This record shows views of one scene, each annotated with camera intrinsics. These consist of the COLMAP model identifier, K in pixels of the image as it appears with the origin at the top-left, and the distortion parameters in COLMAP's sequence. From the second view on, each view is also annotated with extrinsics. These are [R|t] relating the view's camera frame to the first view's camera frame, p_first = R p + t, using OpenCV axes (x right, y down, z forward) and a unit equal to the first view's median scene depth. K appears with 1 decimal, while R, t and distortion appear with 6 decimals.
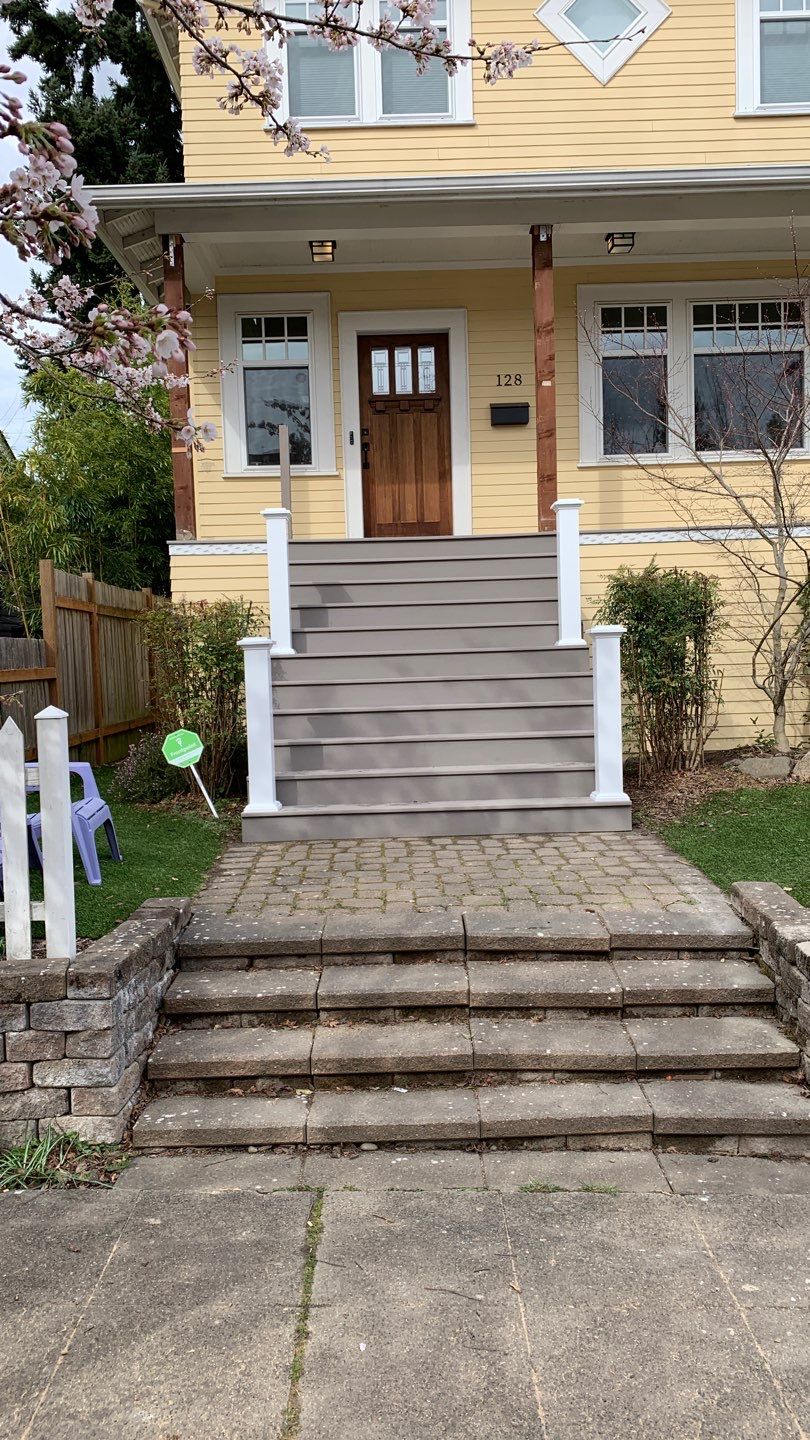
lens RADIAL K [[1091.6, 0, 409.4], [0, 1091.6, 713.3], [0, 0, 1]] dist [0.060675, -0.076886]
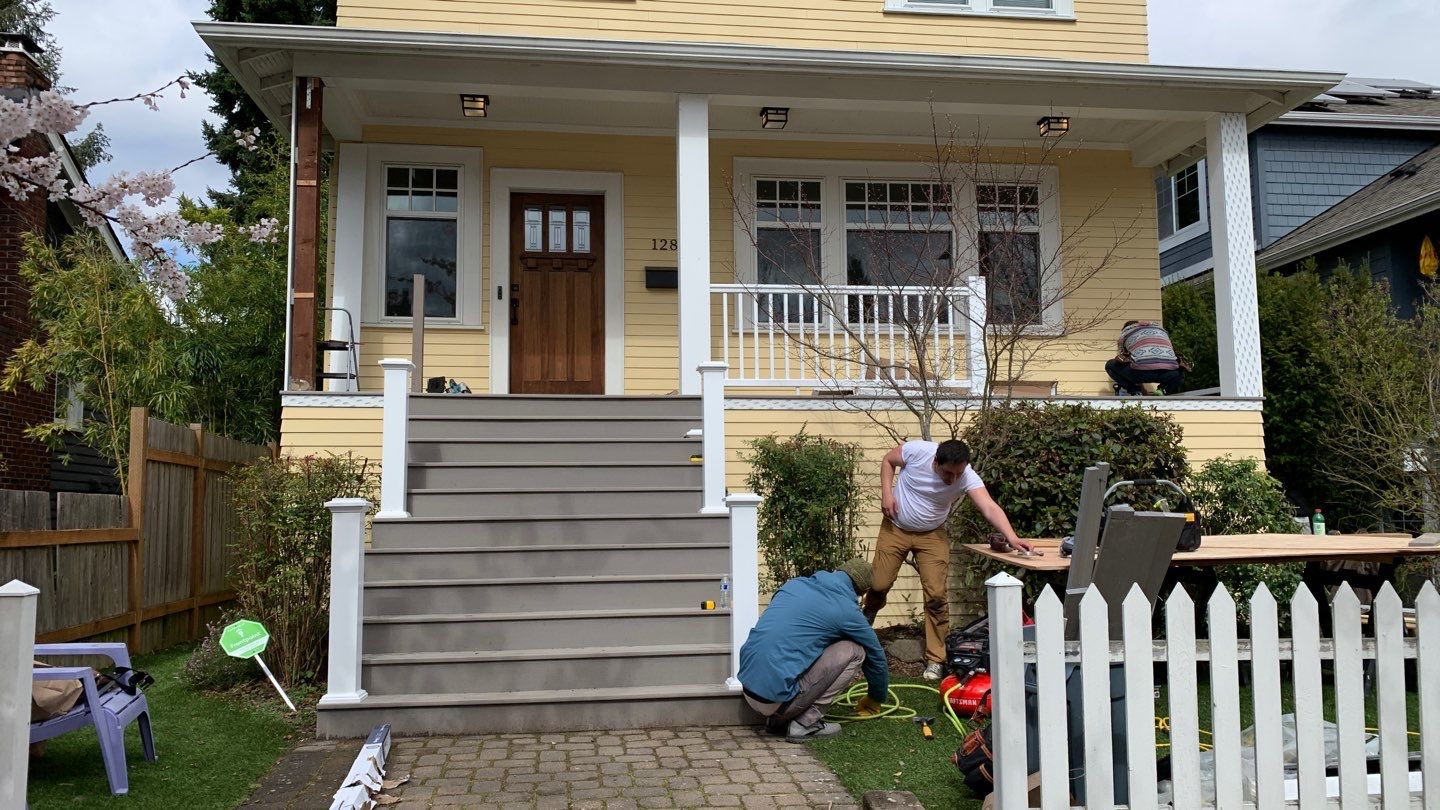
lens RADIAL K [[1091.6, 0, 721.2], [0, 1091.6, 411.2], [0, 0, 1]] dist [0.060675, -0.076886]
pose [[0.992925, 0.031993, 0.114351, 0.034388], [-0.014265, 0.988184, -0.152607, -0.005239], [-0.117882, 0.149896, 0.981649, 0.051819]]
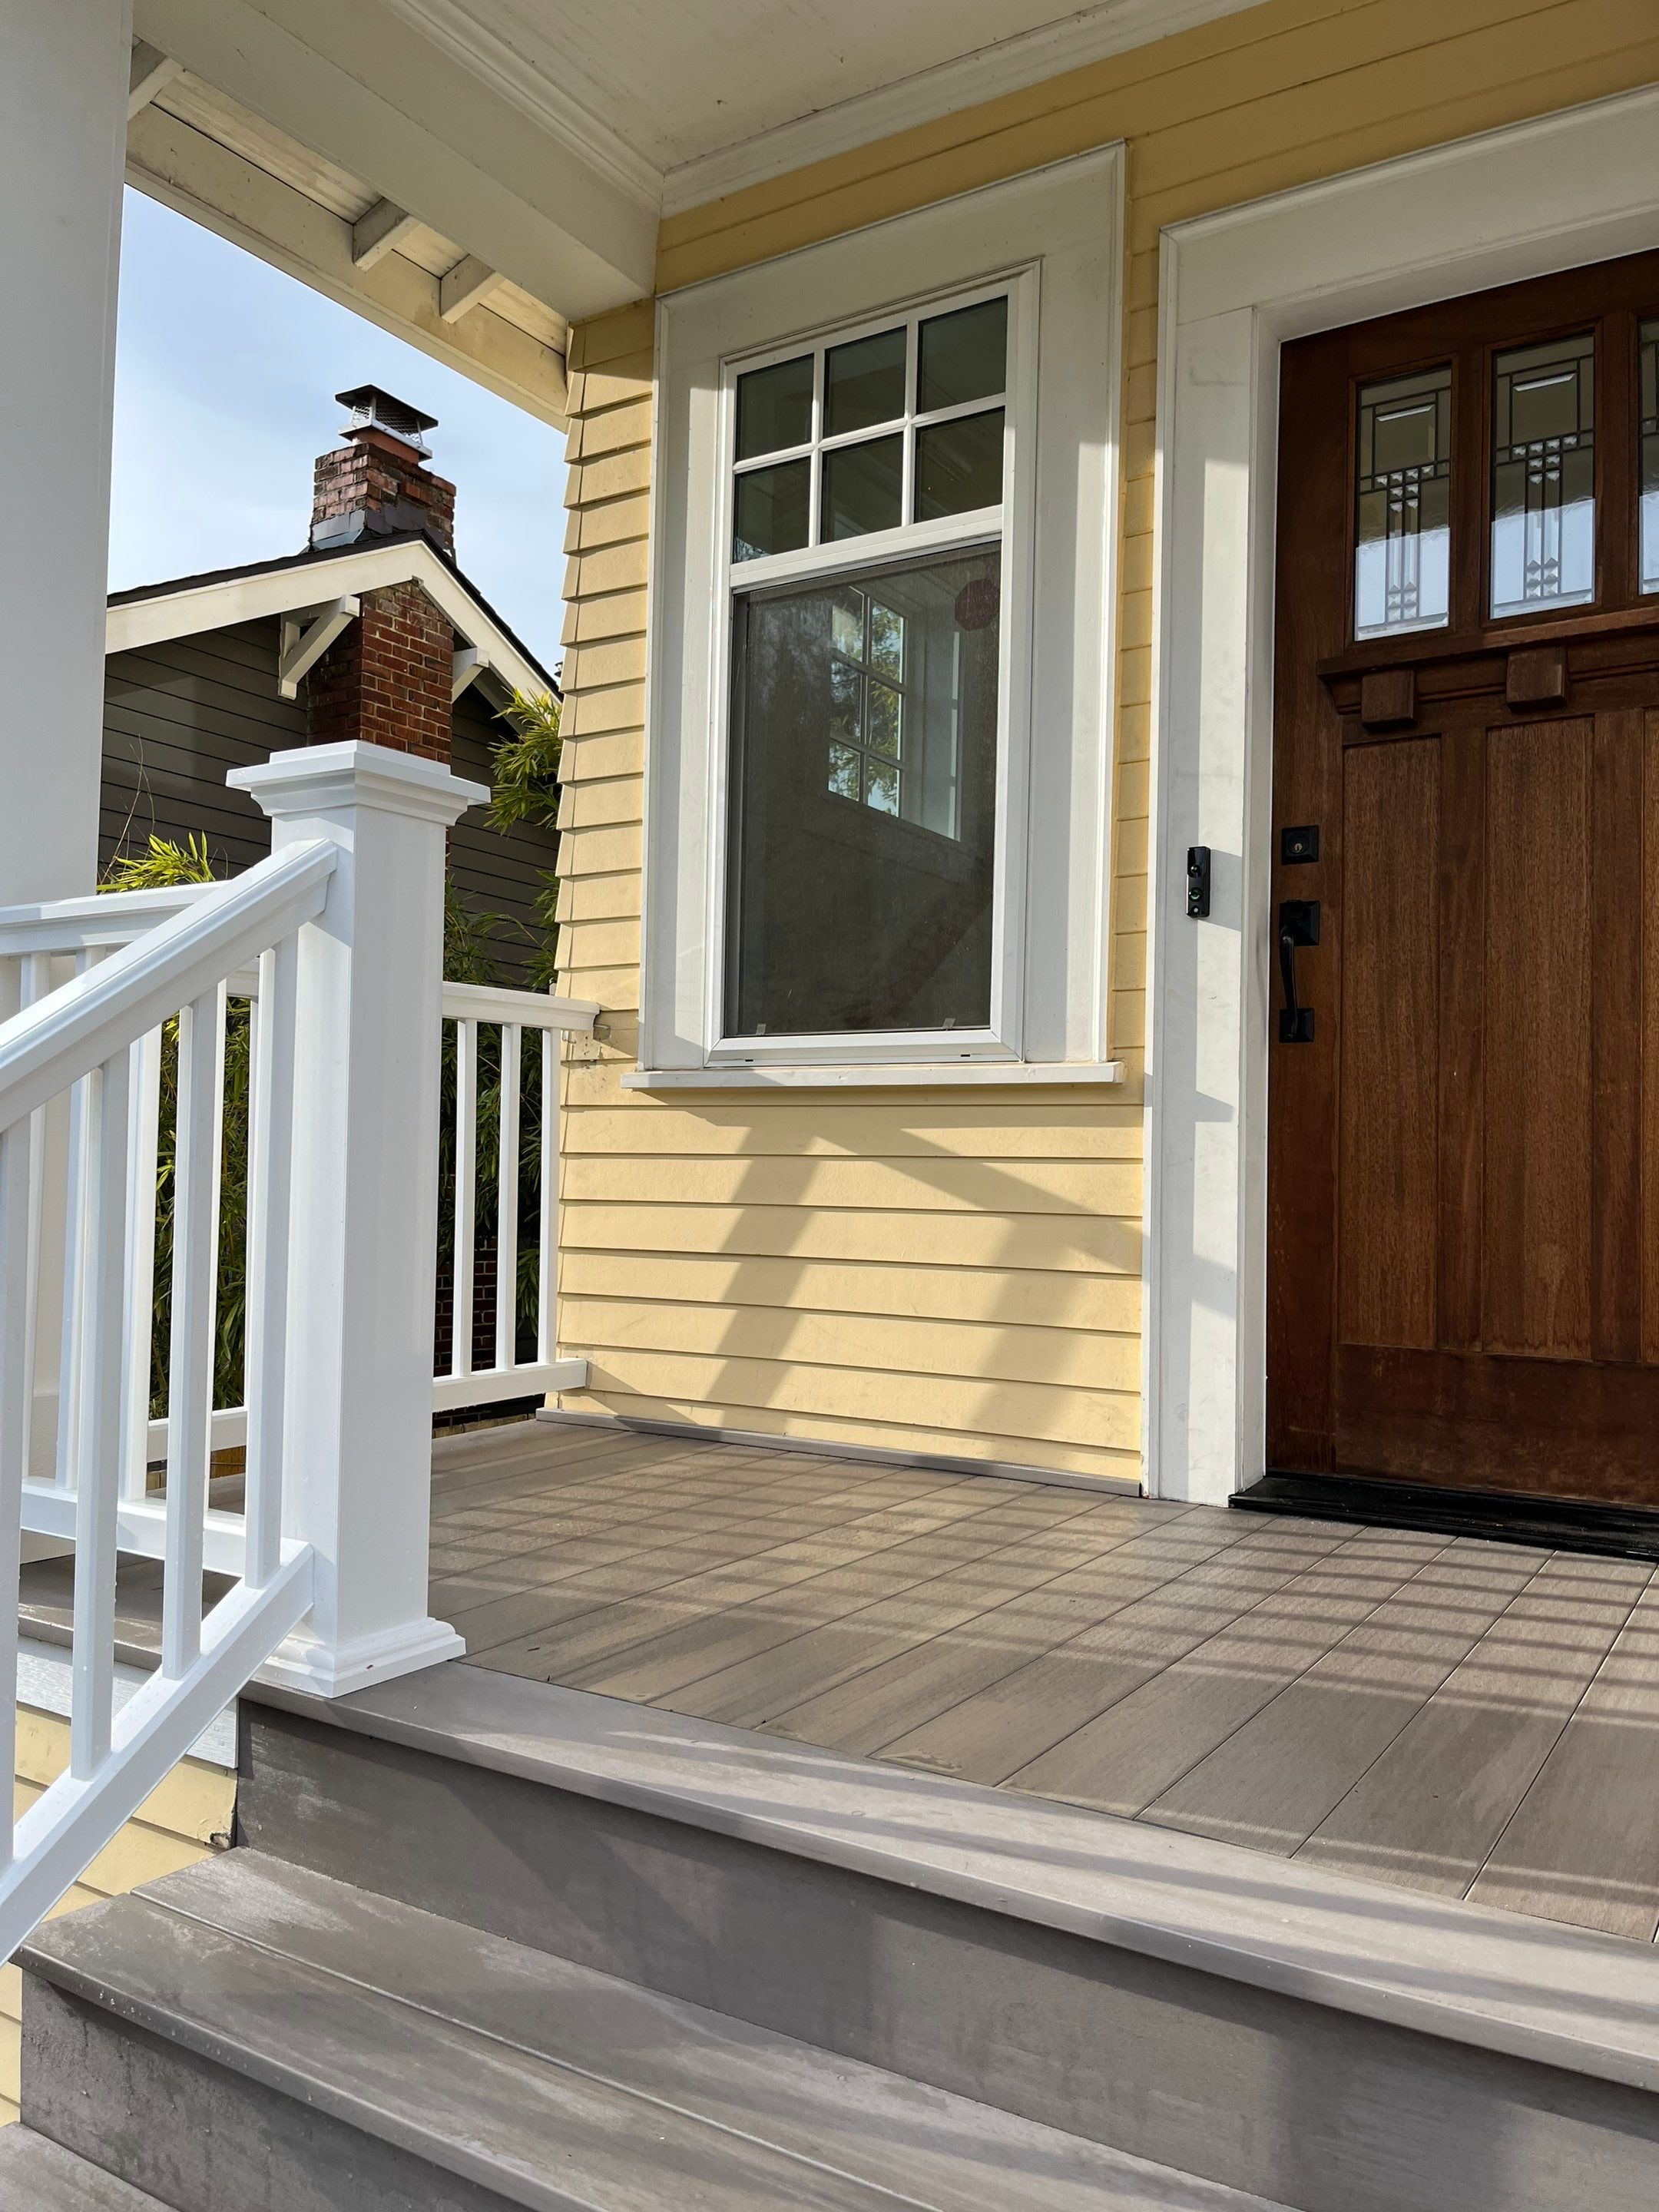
lens RADIAL K [[1670.8, 0, 813.3], [0, 1670.8, 1123.1], [0, 0, 1]] dist [0.061631, -0.084958]
pose [[0.836244, 0.027268, -0.547680, 0.048342], [-0.077239, 0.994663, -0.068412, -0.192280], [0.542891, 0.099511, 0.833887, 0.754632]]
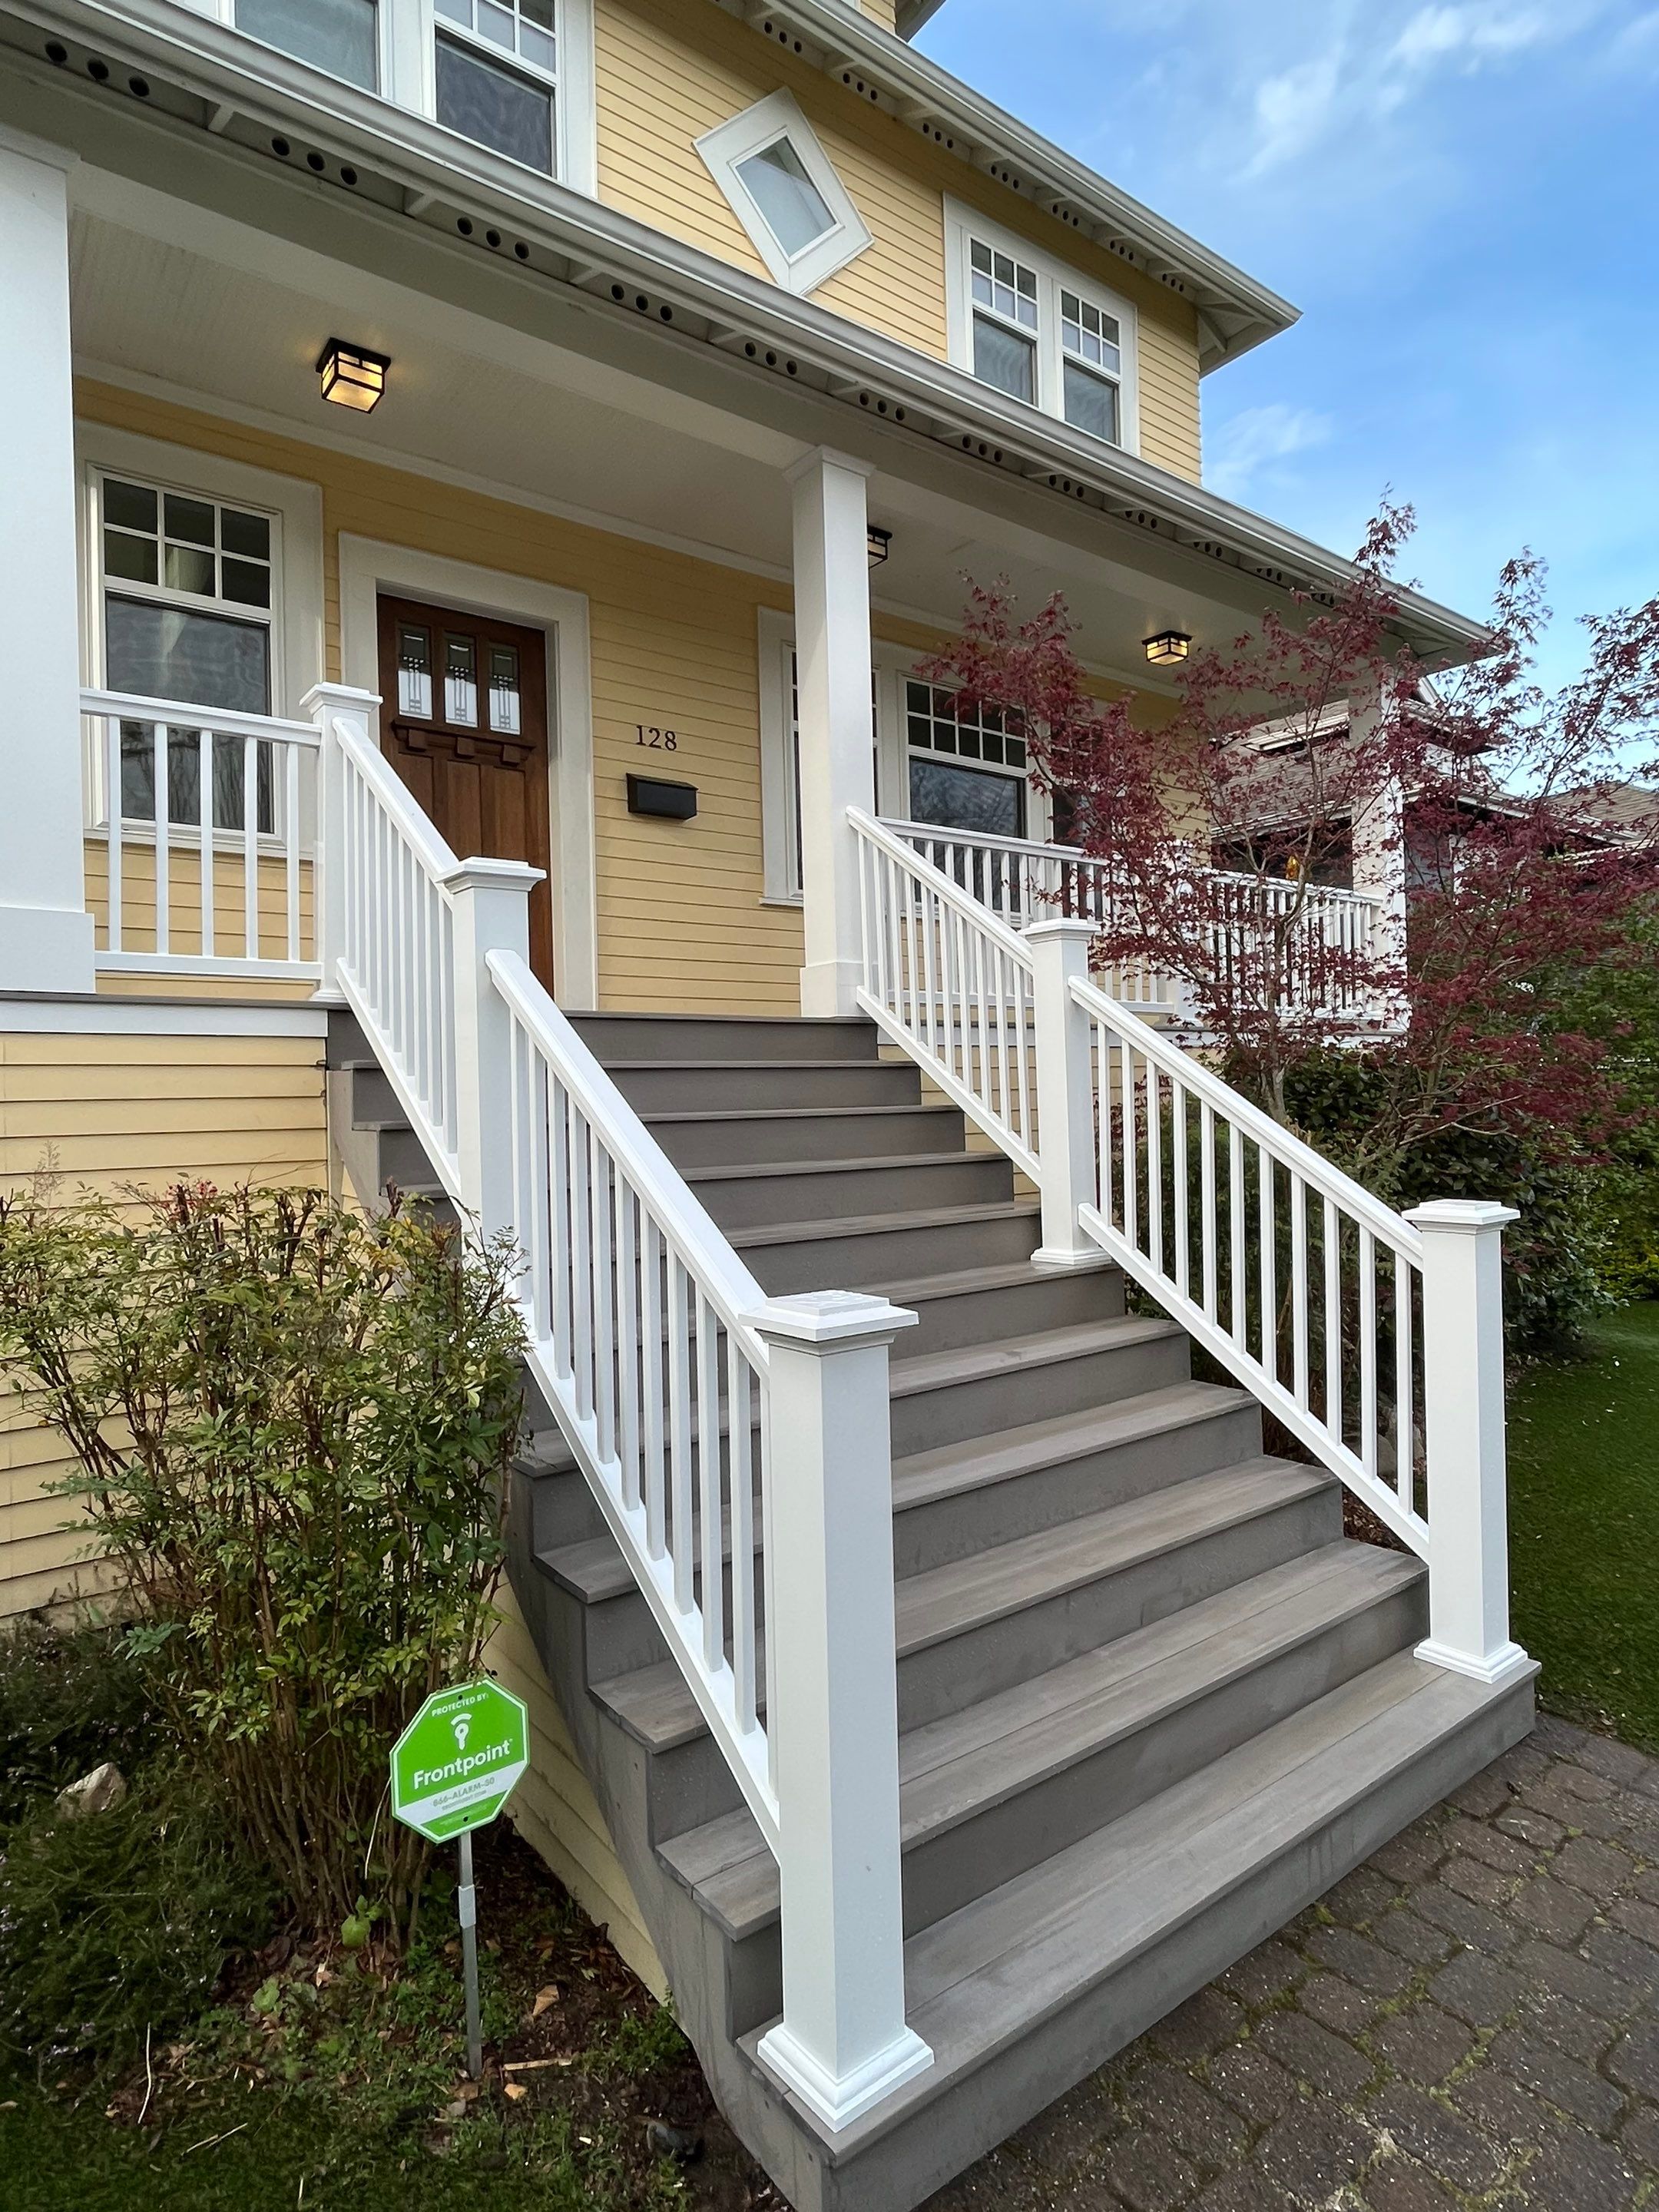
lens RADIAL K [[1187.5, 0, 837.1], [0, 1187.5, 1091.9], [0, 0, 1]] dist [-0.000043, -0.002152]
pose [[0.801664, 0.012867, 0.597636, -0.199871], [0.033495, 0.997231, -0.066401, -0.081502], [-0.596835, 0.073249, 0.799013, 0.484433]]
